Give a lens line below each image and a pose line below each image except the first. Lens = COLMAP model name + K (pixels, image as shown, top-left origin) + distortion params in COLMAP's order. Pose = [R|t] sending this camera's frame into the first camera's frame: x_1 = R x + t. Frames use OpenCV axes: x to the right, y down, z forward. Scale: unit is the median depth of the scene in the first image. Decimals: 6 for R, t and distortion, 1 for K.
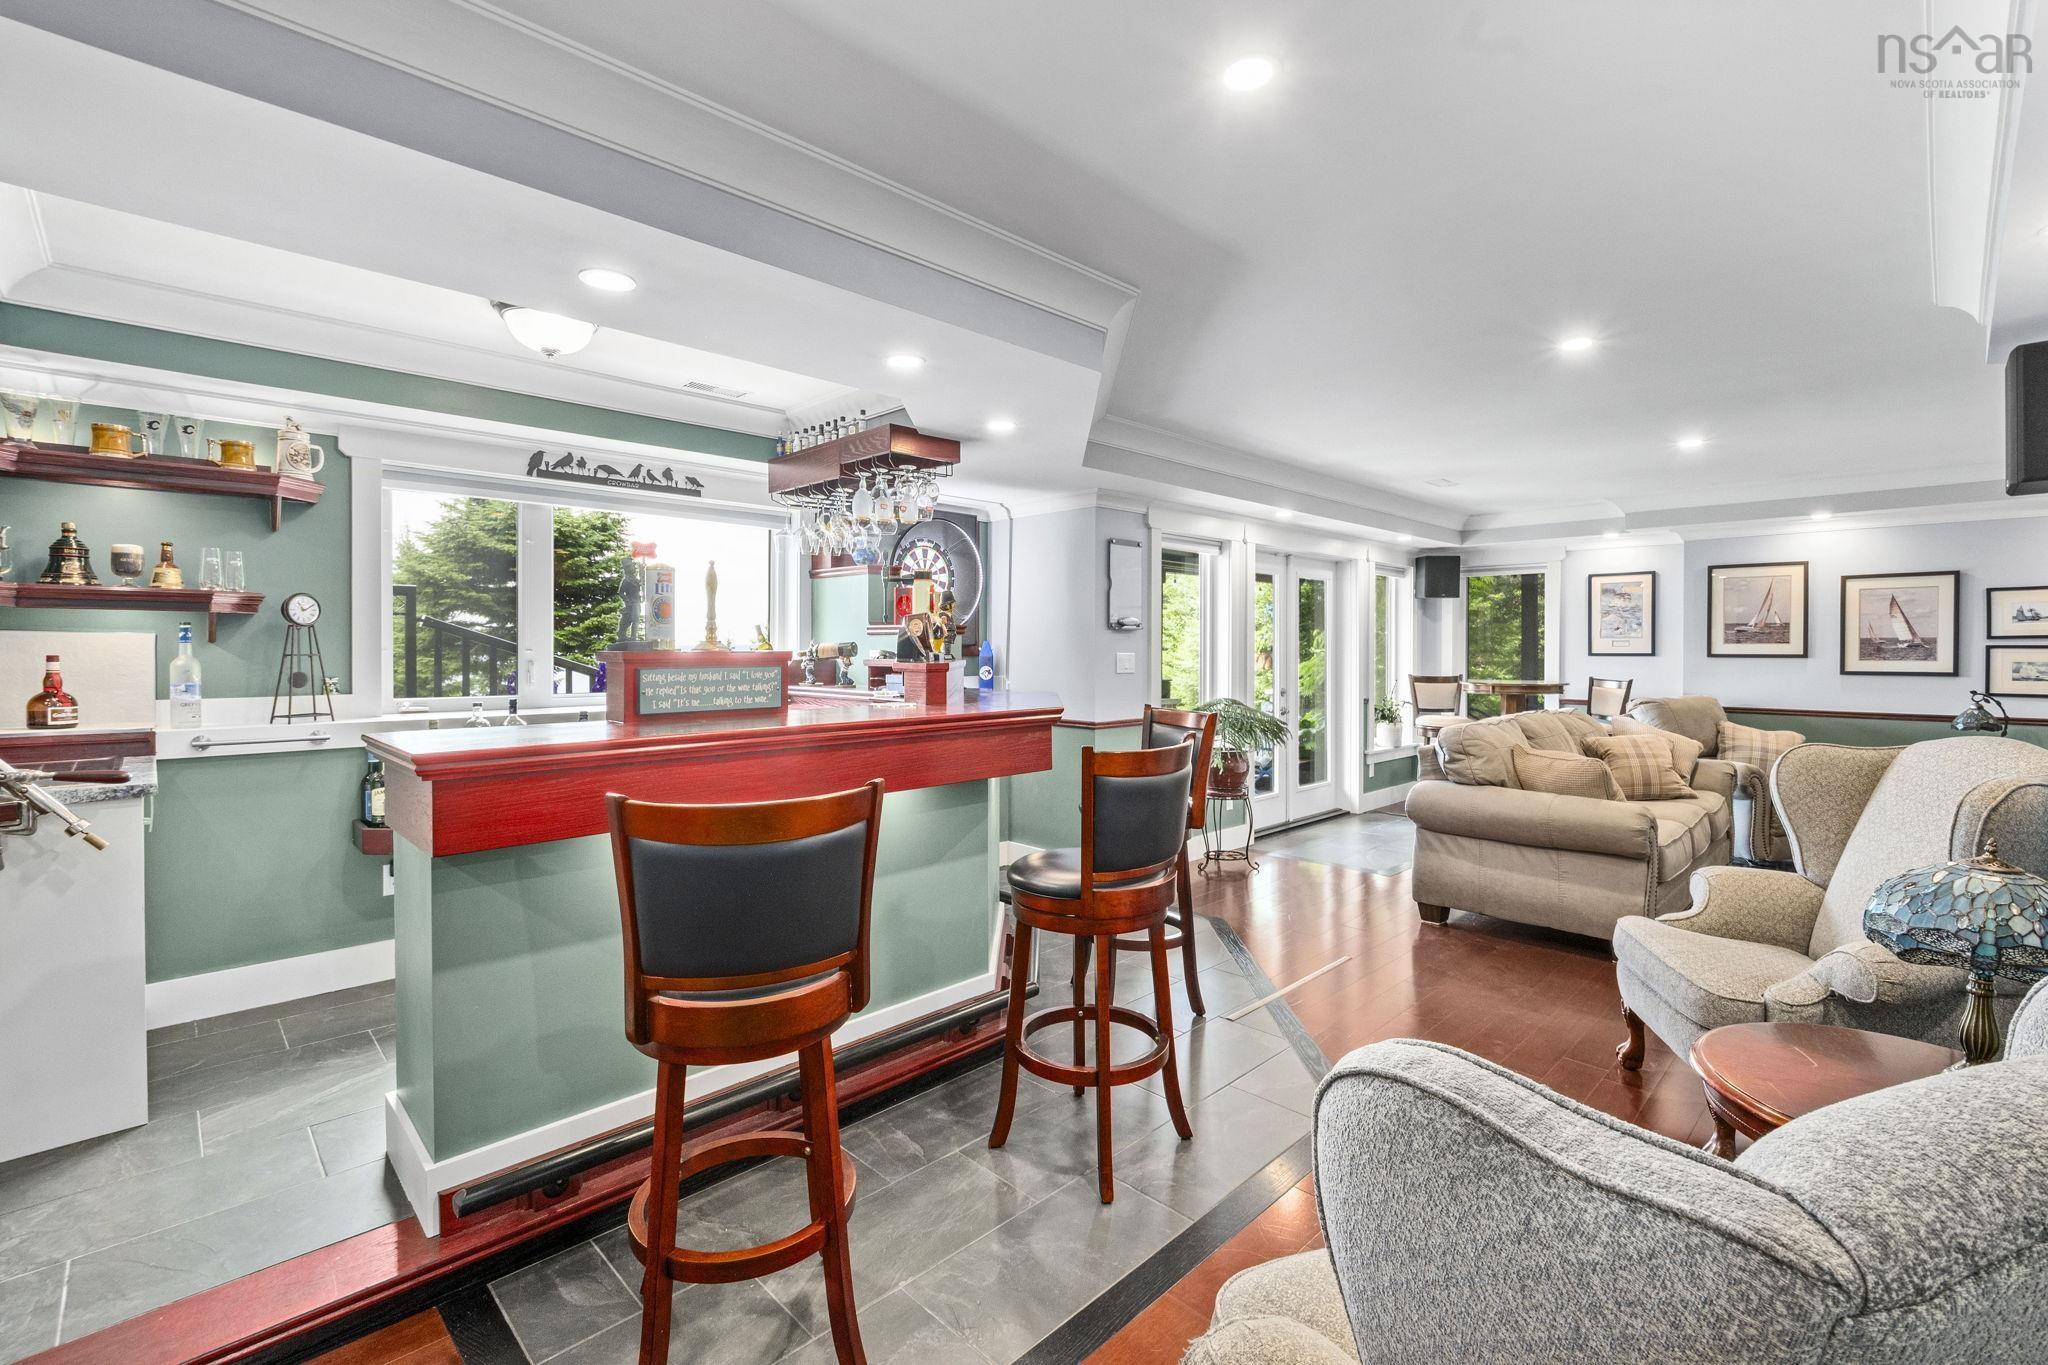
lens RADIAL K [[899.3, 0, 1022.3], [0, 899.3, 664.4], [0, 0, 1]] dist [0.001847, 0.000042]
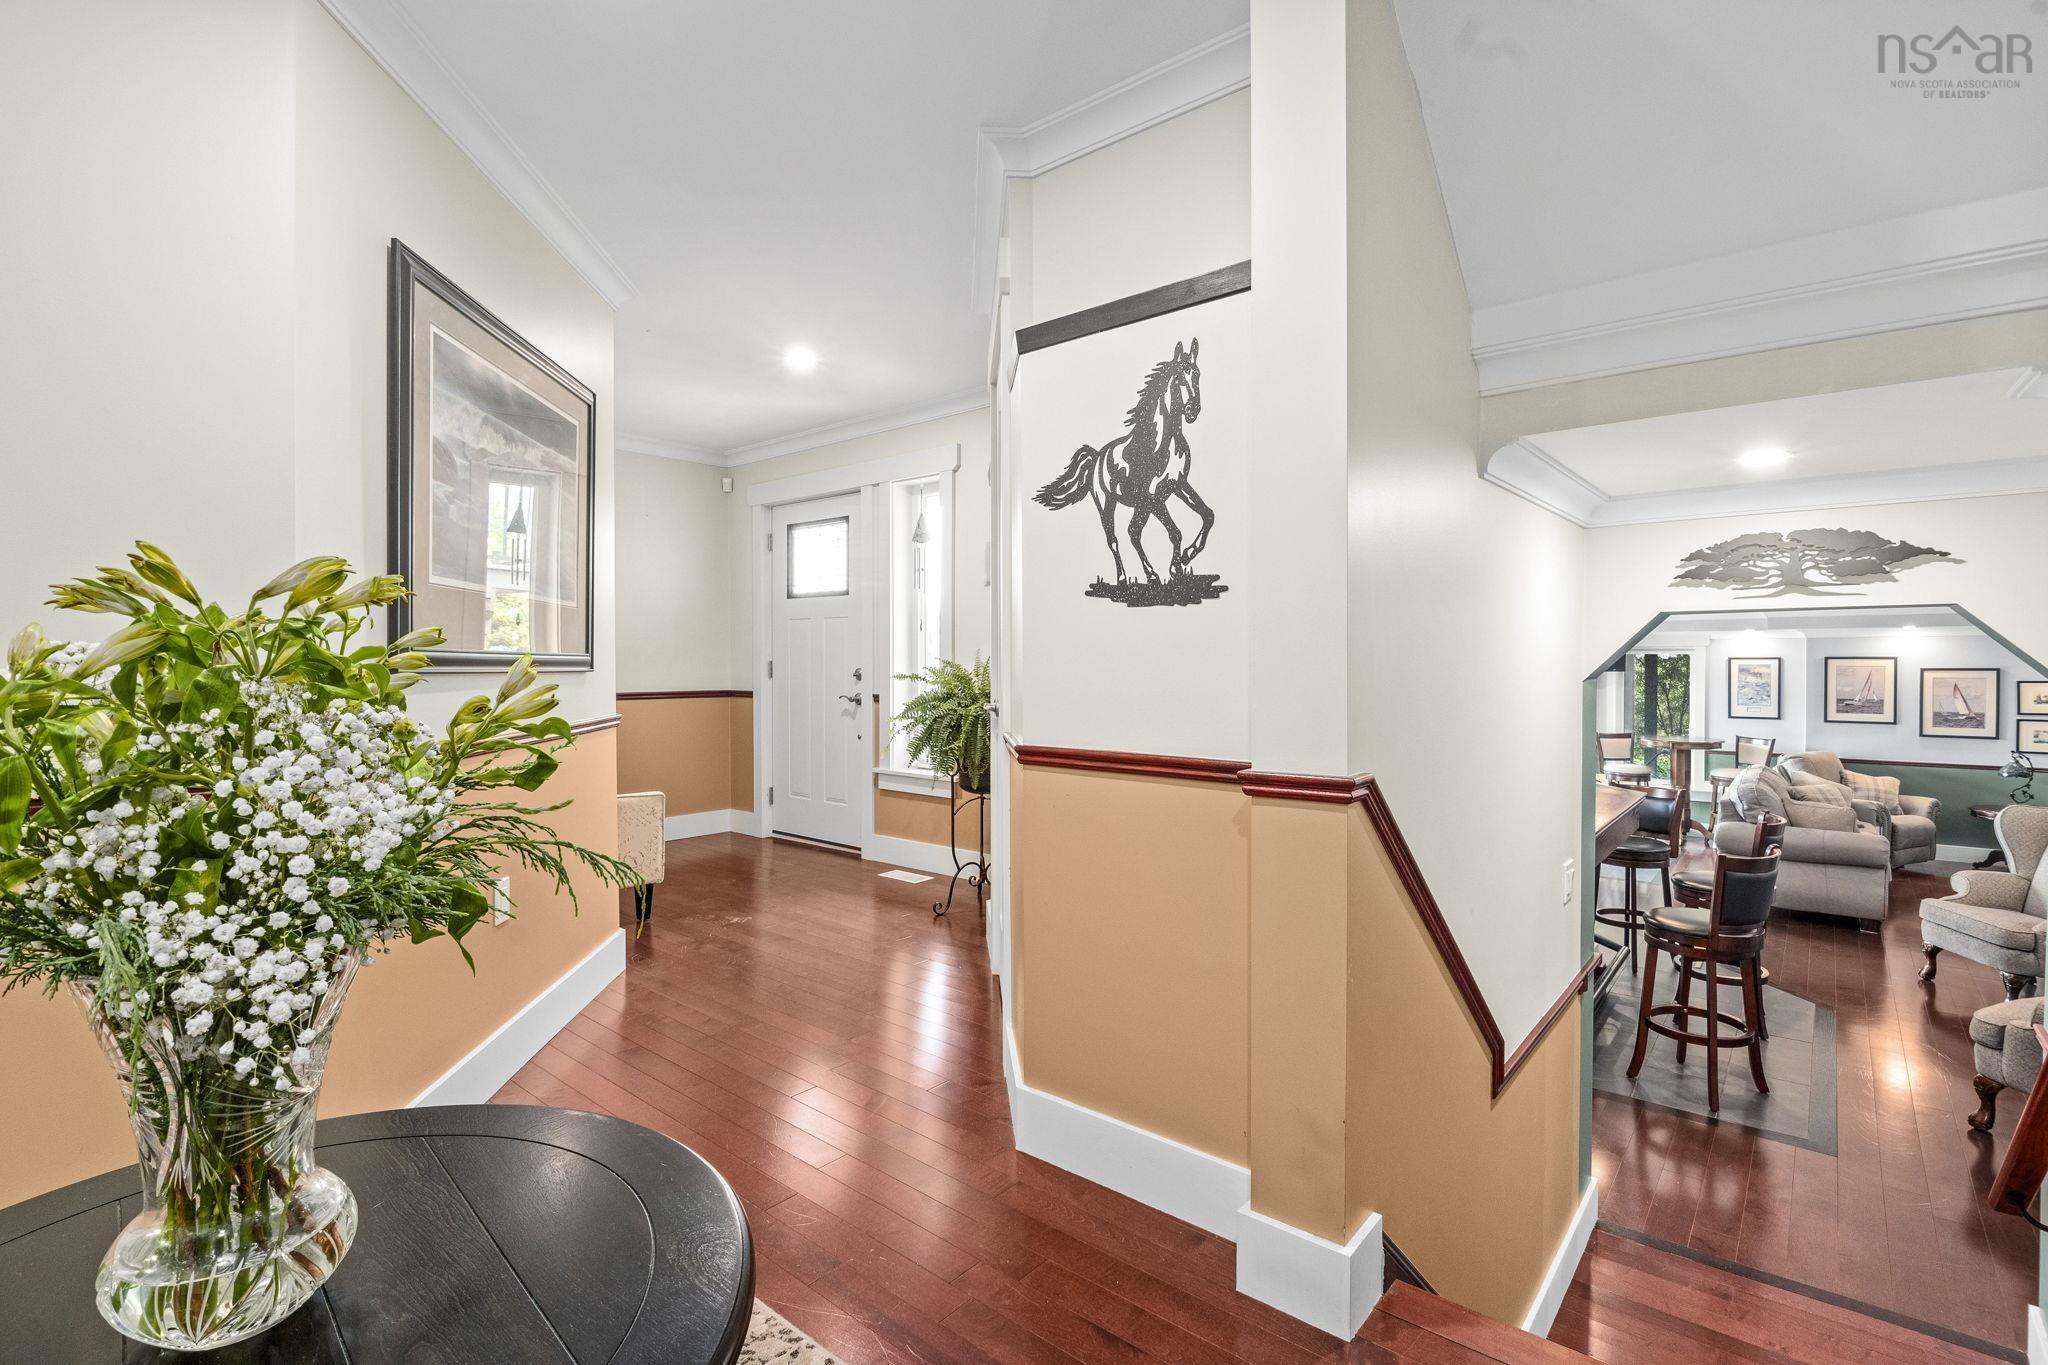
lens RADIAL K [[960.4, 0, 1025.5], [0, 960.4, 676.6], [0, 0, 1]] dist [-0.002889, -0.000371]
pose [[0.994909, -0.006328, 0.100579, -0.683285], [0.006394, 0.999980, -0.000334, -0.095338], [-0.100575, 0.000975, 0.994929, -0.389815]]
